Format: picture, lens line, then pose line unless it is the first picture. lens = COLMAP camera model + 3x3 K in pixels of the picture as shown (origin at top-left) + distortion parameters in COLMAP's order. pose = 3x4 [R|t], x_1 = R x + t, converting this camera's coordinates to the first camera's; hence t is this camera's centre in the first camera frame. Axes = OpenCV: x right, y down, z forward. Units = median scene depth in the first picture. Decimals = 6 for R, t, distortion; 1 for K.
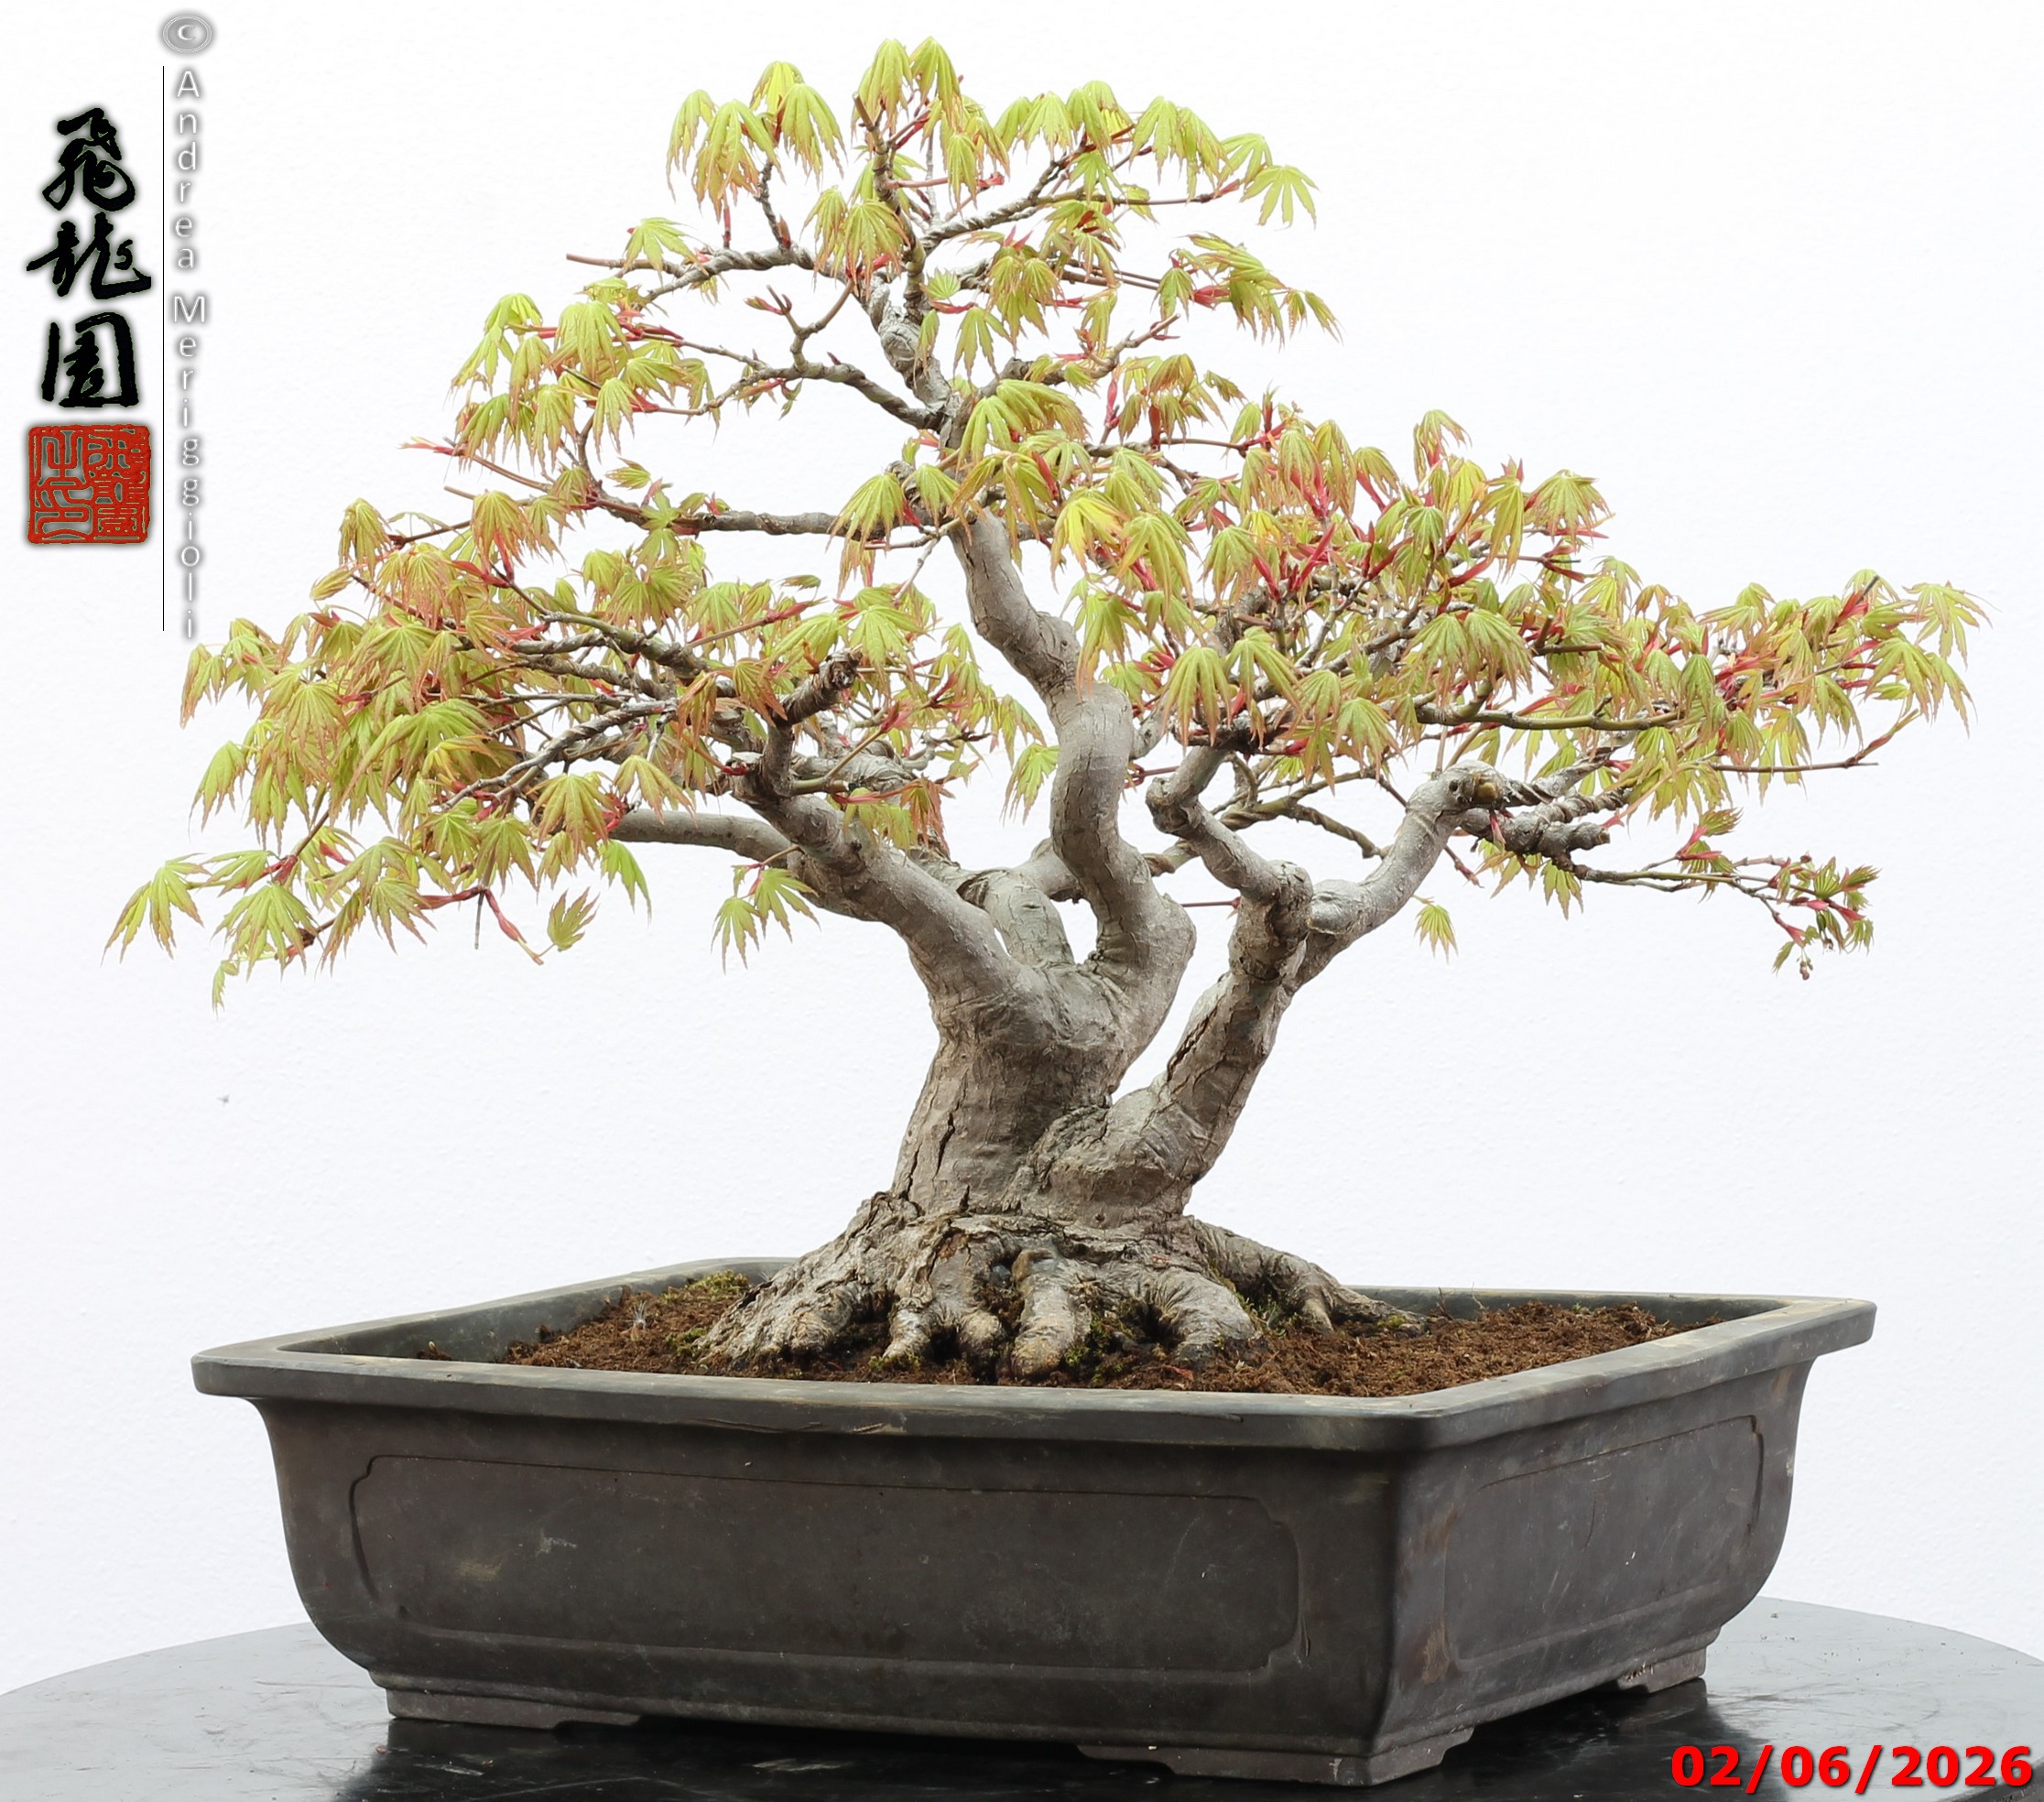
lens RADIAL K [[7349.2, 0, 1022.0], [0, 7349.2, 901.0], [0, 0, 1]] dist [-0.034648, -0.971090]
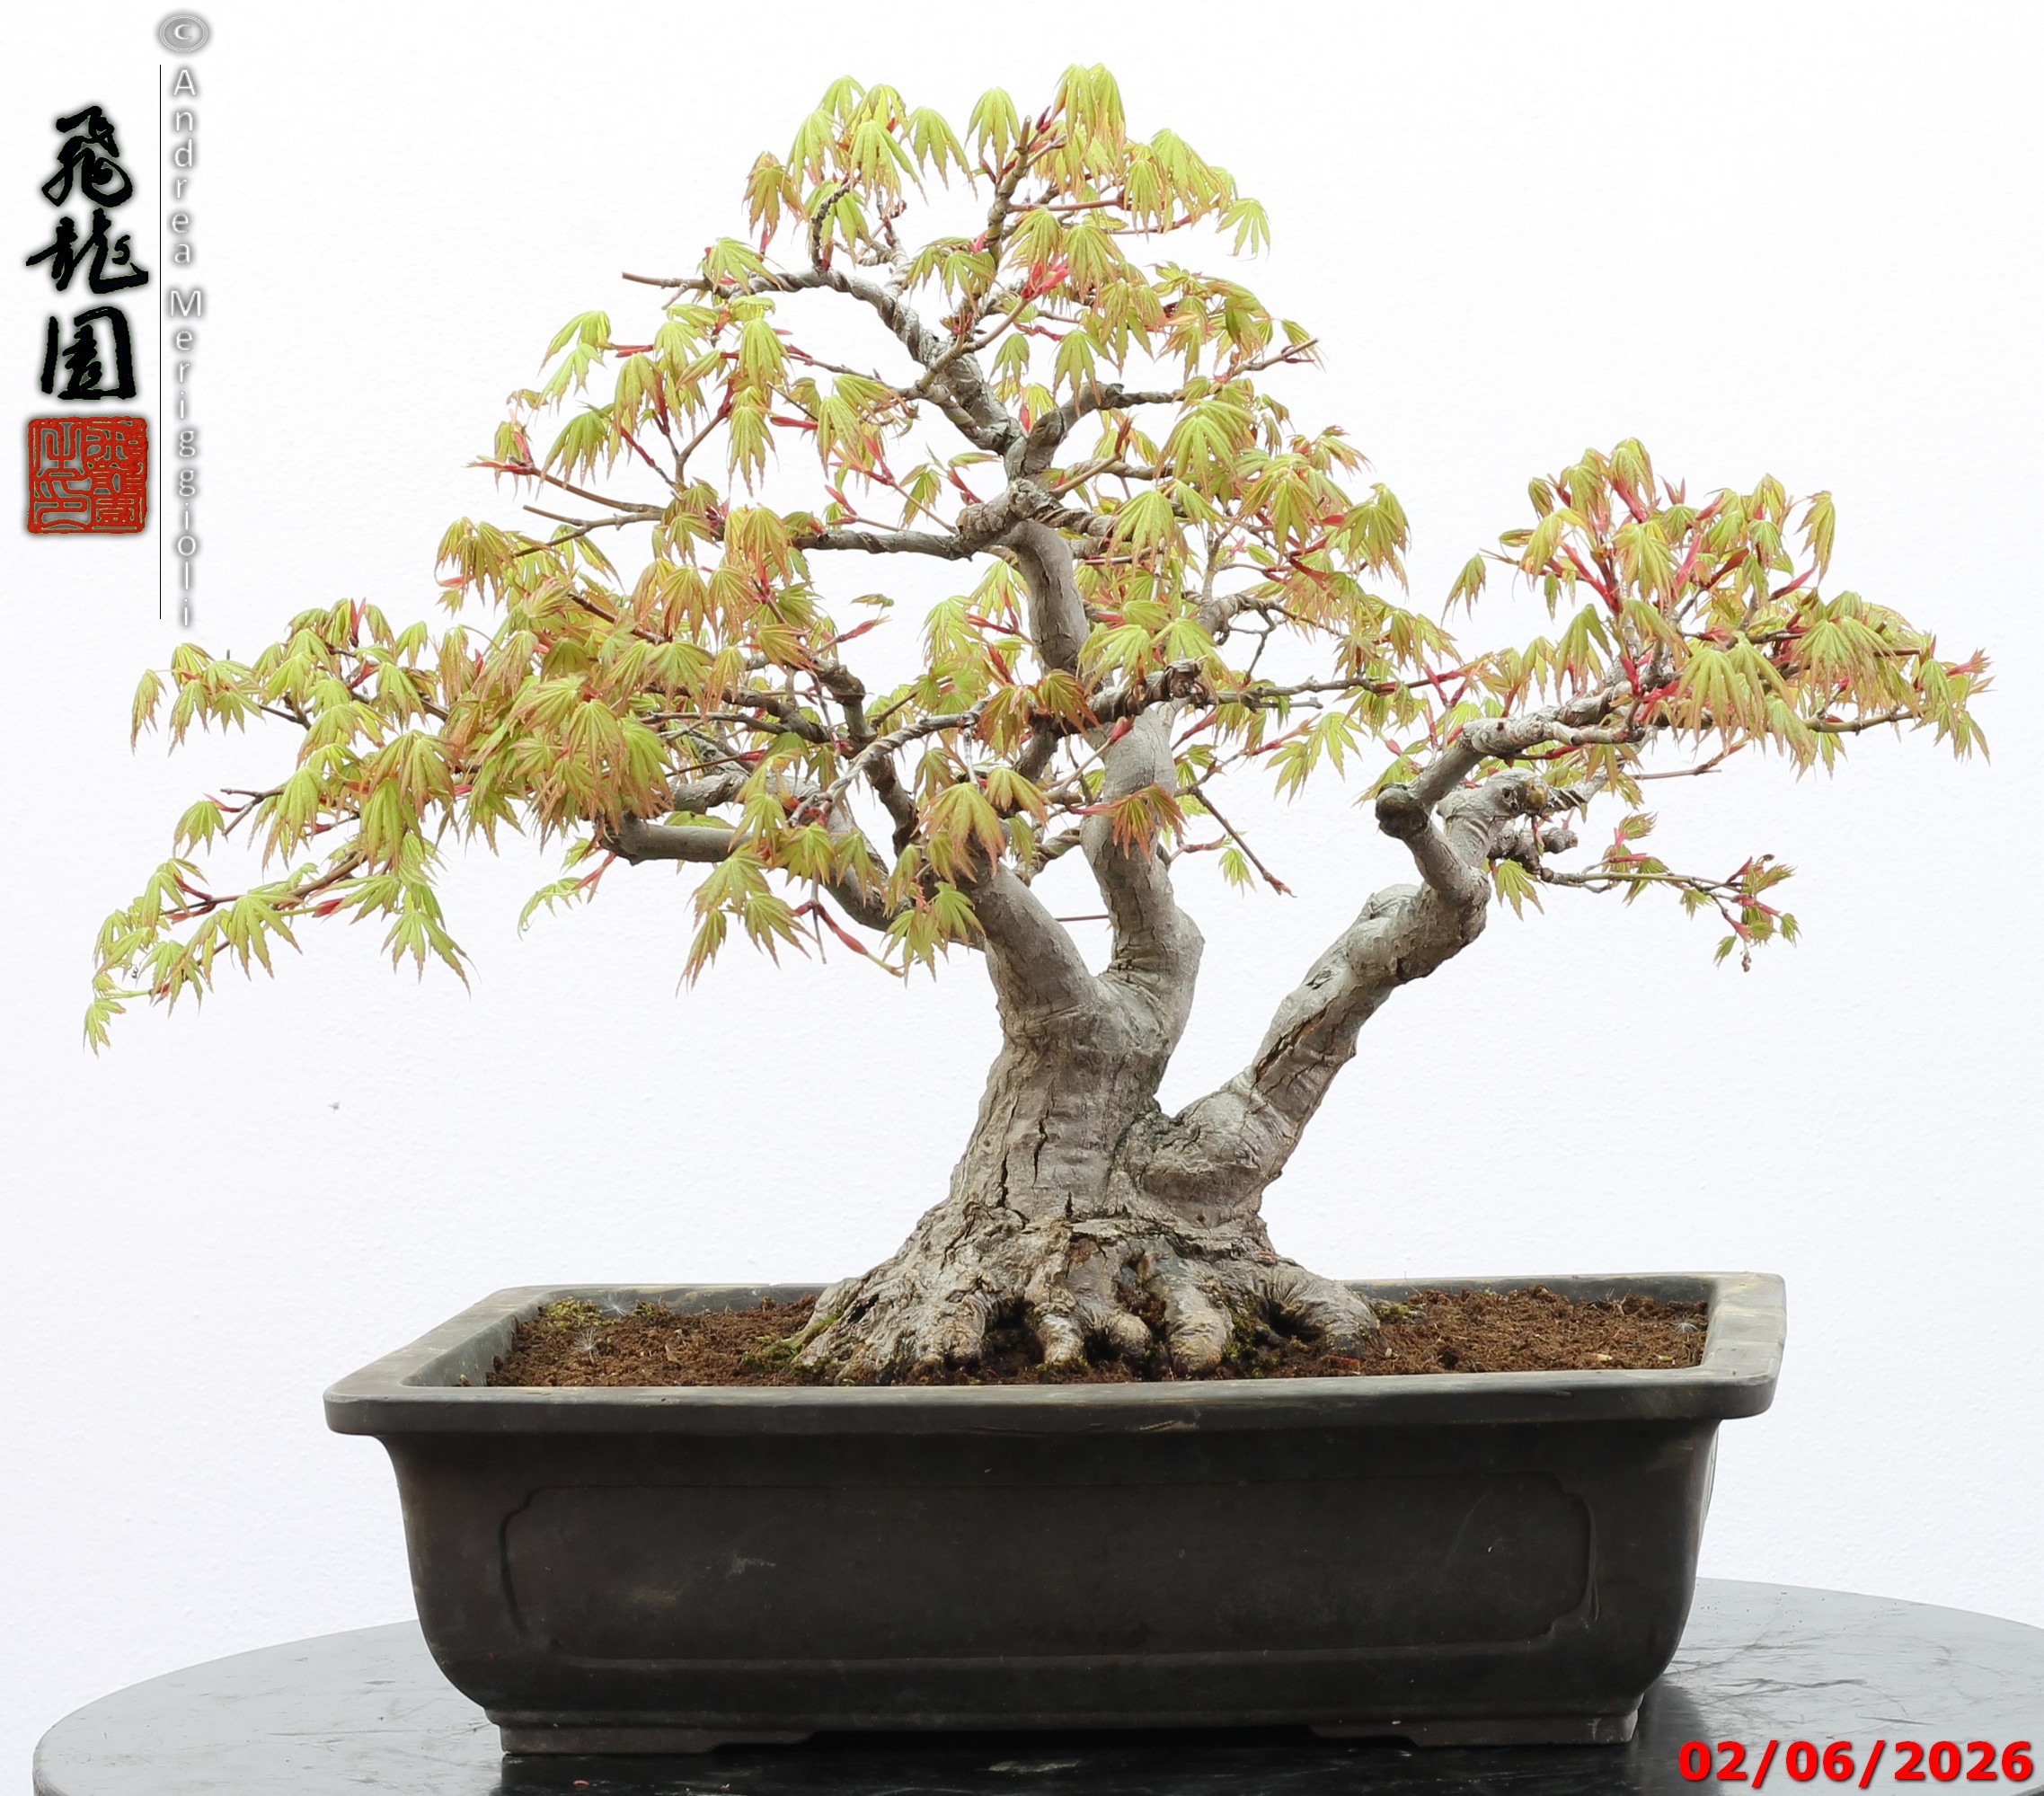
lens RADIAL K [[7349.6, 0, 1022.0], [0, 7349.6, 898.0], [0, 0, 1]] dist [-0.034648, -0.971090]
pose [[0.912677, -0.019587, 0.408211, -0.431852], [0.024523, 0.999676, -0.006862, 0.004880], [-0.407944, 0.016274, 0.912862, 0.072787]]
